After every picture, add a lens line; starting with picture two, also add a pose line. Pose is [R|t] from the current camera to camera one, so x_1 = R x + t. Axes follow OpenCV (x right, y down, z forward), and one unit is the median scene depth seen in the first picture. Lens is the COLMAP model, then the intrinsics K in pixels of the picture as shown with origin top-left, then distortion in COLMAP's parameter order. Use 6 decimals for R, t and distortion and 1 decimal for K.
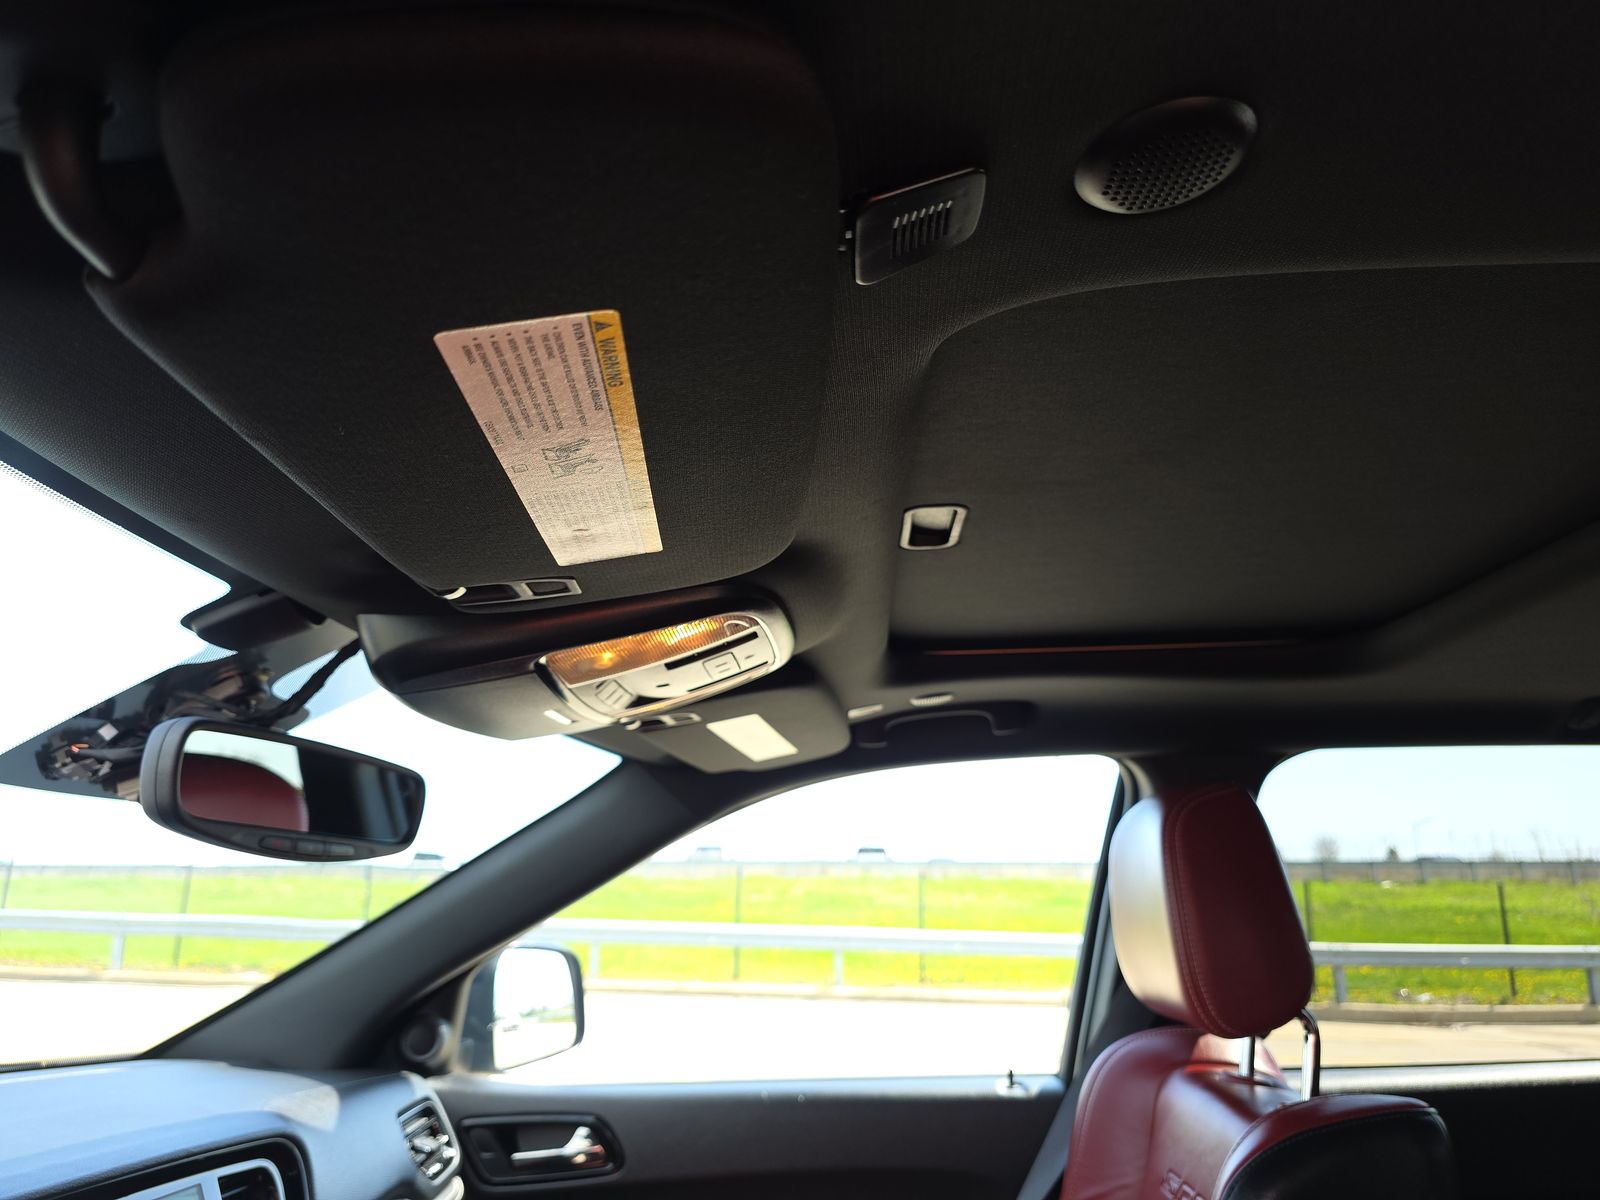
lens RADIAL K [[1056.1, 0, 794.9], [0, 1056.1, 609.7], [0, 0, 1]] dist [0.028138, -0.021486]
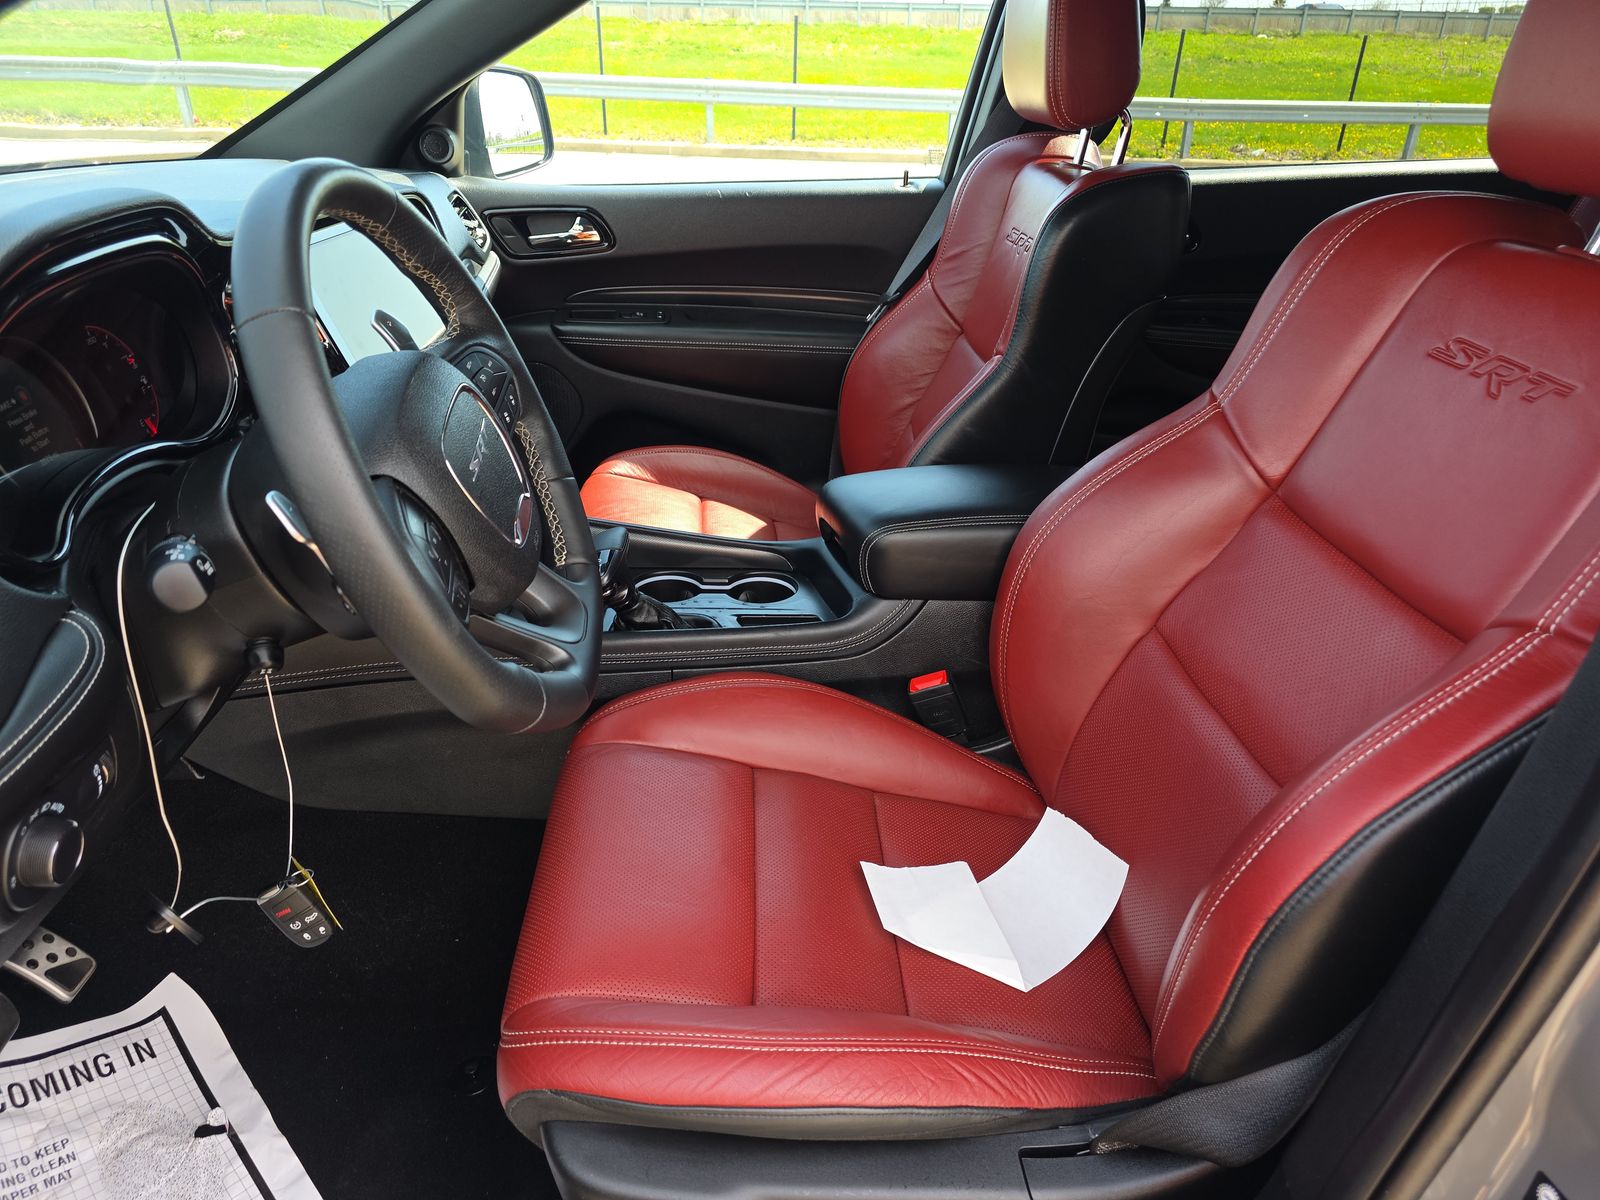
lens RADIAL K [[1056.1, 0, 808.8], [0, 1056.1, 612.3], [0, 0, 1]] dist [0.028138, -0.021486]
pose [[0.991089, -0.052190, 0.122550, -0.103254], [-0.045765, 0.730612, 0.681257, -0.054921], [-0.125091, -0.680795, 0.721714, -0.294424]]
